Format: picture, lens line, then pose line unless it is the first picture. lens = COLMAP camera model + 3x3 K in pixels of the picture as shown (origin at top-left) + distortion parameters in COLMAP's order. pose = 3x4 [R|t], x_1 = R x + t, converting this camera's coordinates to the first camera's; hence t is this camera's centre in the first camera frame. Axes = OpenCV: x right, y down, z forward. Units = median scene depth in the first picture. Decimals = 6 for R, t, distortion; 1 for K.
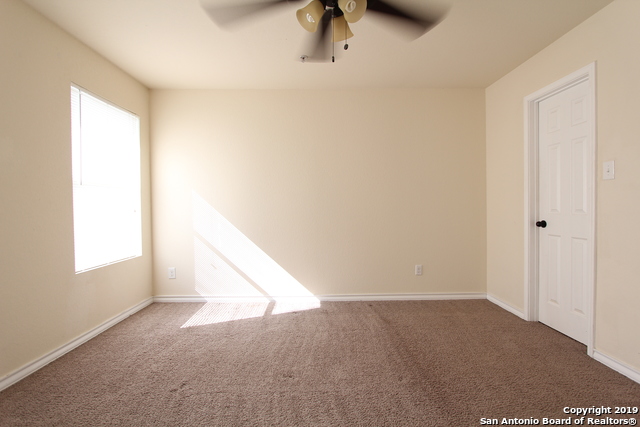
lens RADIAL K [[299.0, 0, 321.1], [0, 299.0, 209.9], [0, 0, 1]] dist [-0.017248, 0.000870]
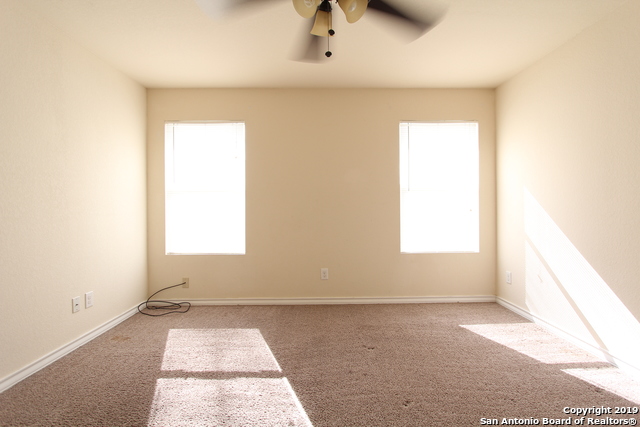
lens RADIAL K [[299.0, 0, 324.9], [0, 299.0, 209.5], [0, 0, 1]] dist [-0.017248, 0.000870]
pose [[0.011396, 0.013846, -0.999839, 0.464247], [-0.007948, 0.999874, 0.013756, -0.009565], [0.999903, 0.007790, 0.011504, 0.455491]]
